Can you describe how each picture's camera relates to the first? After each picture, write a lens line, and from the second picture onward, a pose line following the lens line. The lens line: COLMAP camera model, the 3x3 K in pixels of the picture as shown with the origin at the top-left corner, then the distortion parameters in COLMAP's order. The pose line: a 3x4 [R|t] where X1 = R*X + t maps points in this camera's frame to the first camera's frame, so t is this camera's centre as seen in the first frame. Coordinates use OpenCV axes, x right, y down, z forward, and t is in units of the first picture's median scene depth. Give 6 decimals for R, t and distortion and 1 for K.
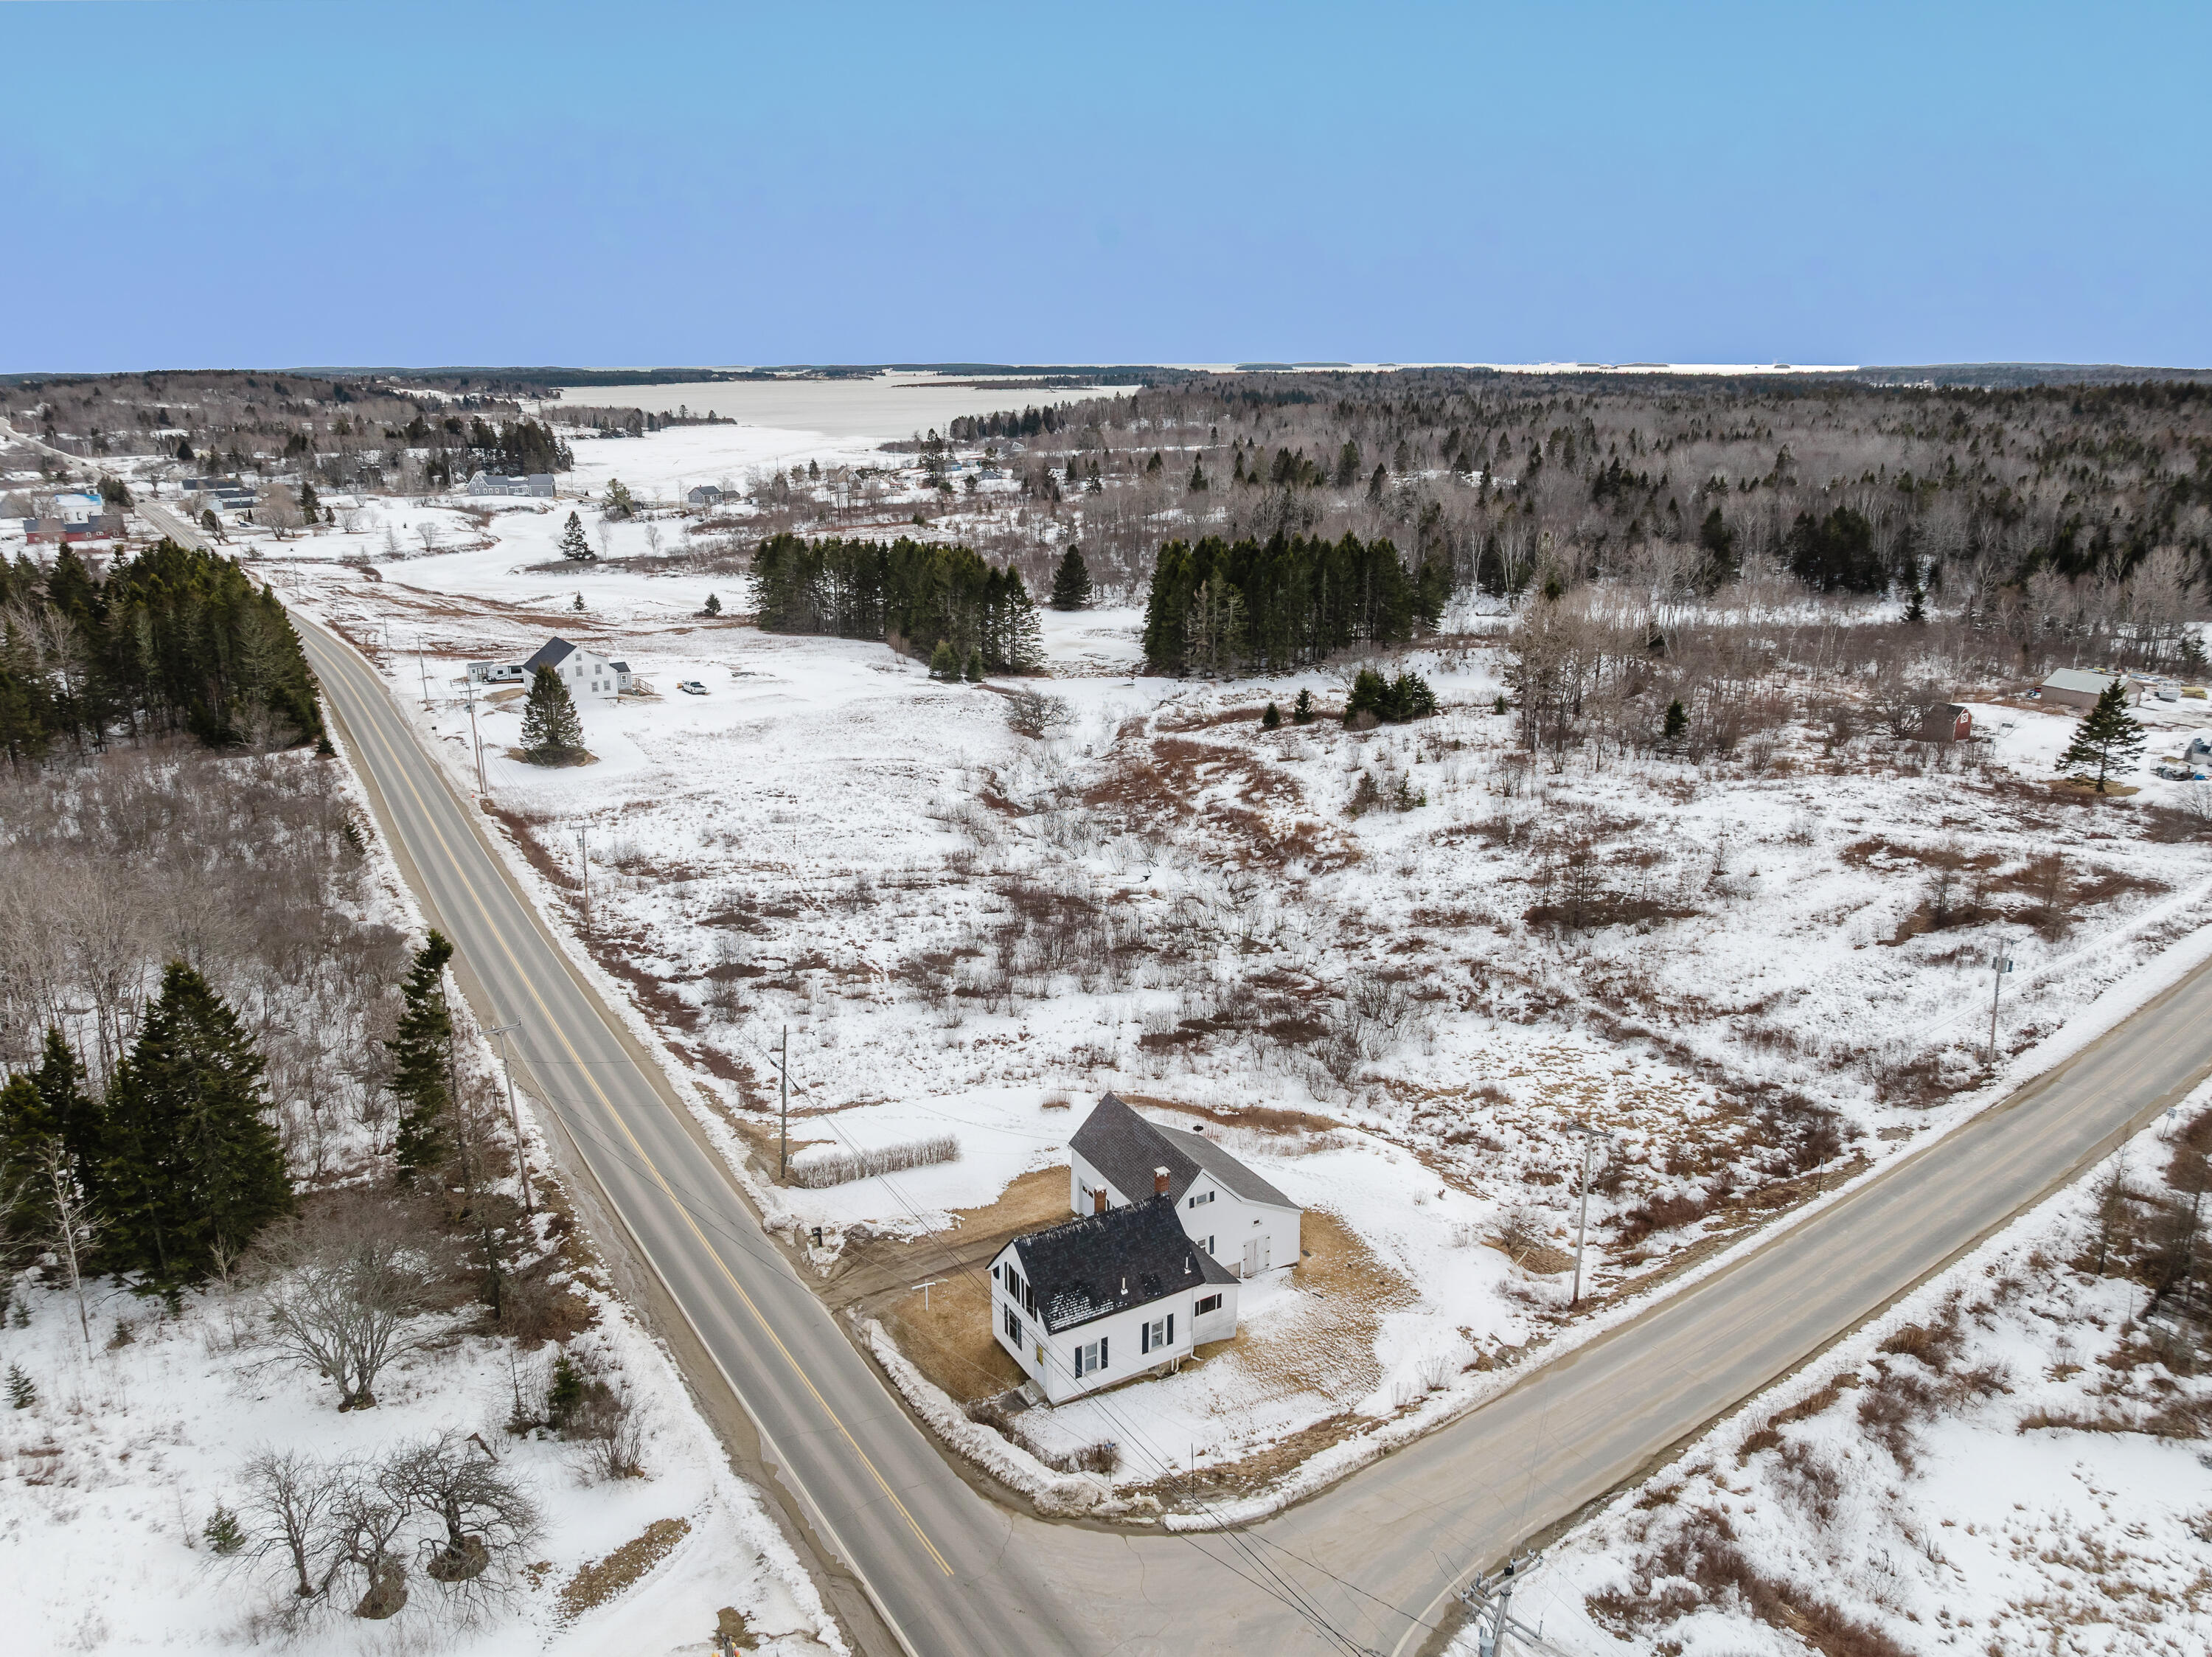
lens RADIAL K [[1564.6, 0, 1113.0], [0, 1564.6, 833.8], [0, 0, 1]] dist [-0.034727, -0.001265]
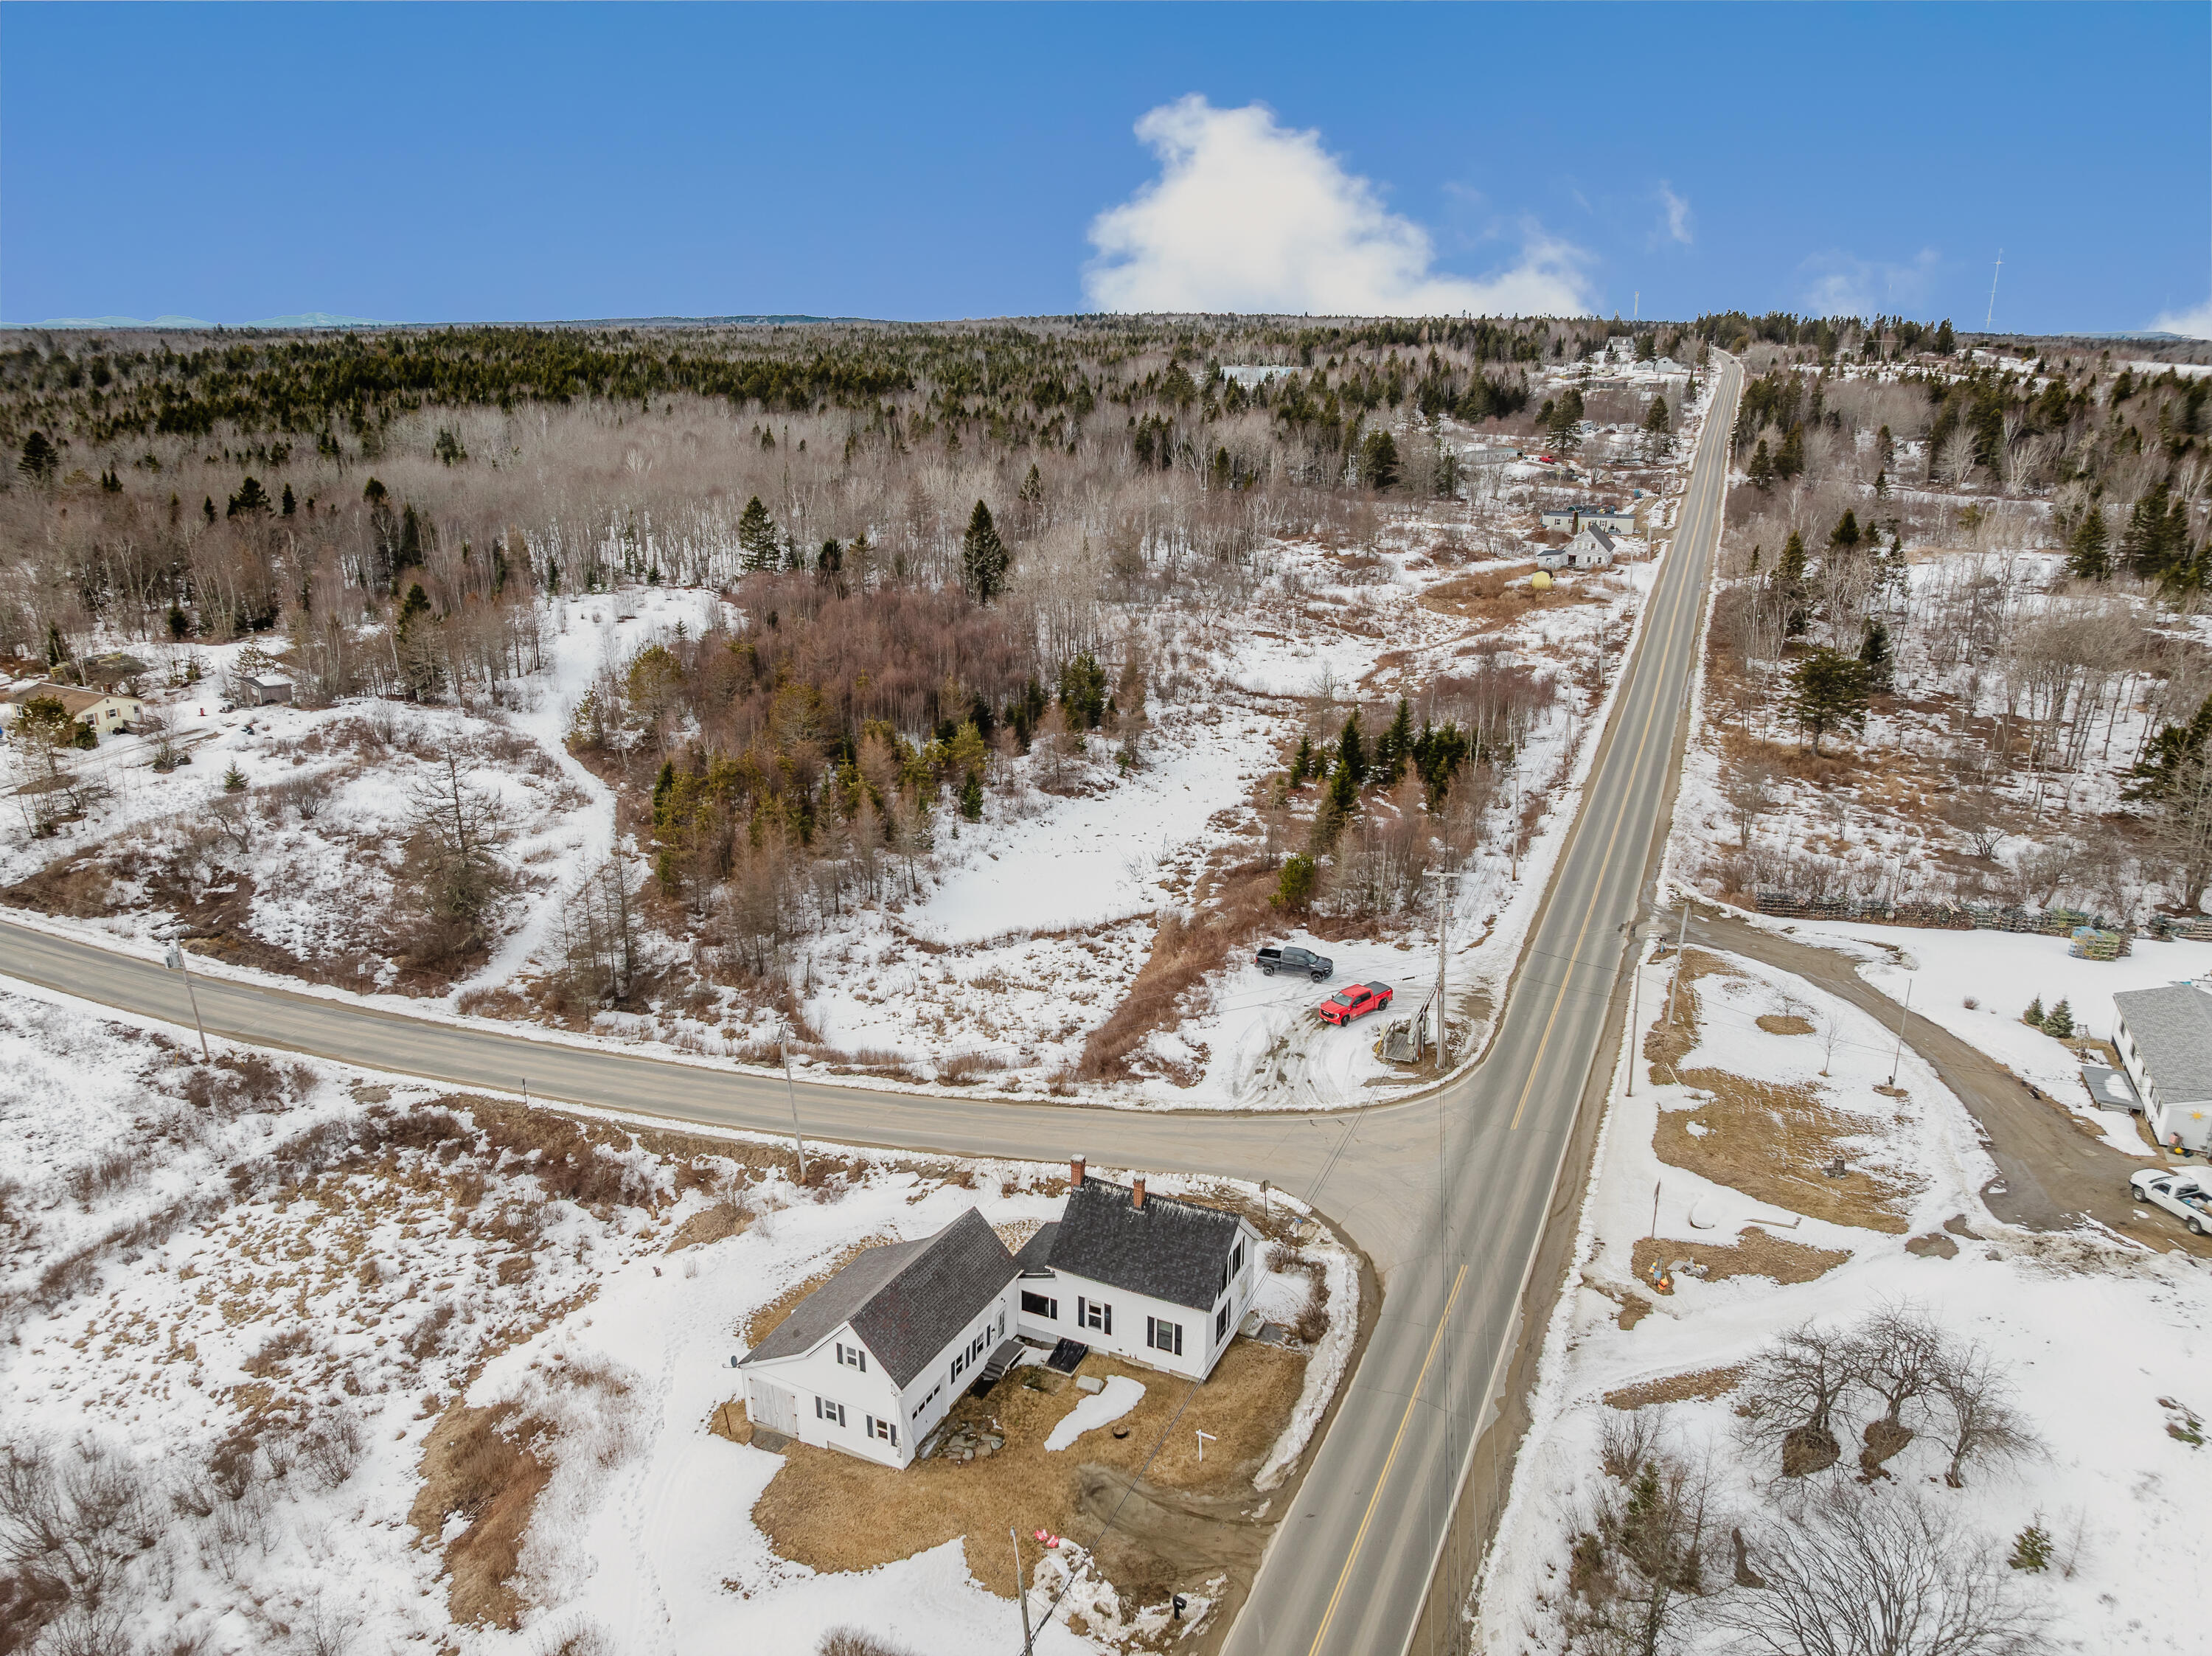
lens RADIAL K [[1564.5, 0, 1113.0], [0, 1564.5, 833.3], [0, 0, 1]] dist [-0.034727, -0.001265]
pose [[-0.562888, -0.255819, 0.785948, -0.673888], [0.236584, 0.861243, 0.449766, -0.381398], [-0.791950, 0.439110, -0.424261, 1.256509]]
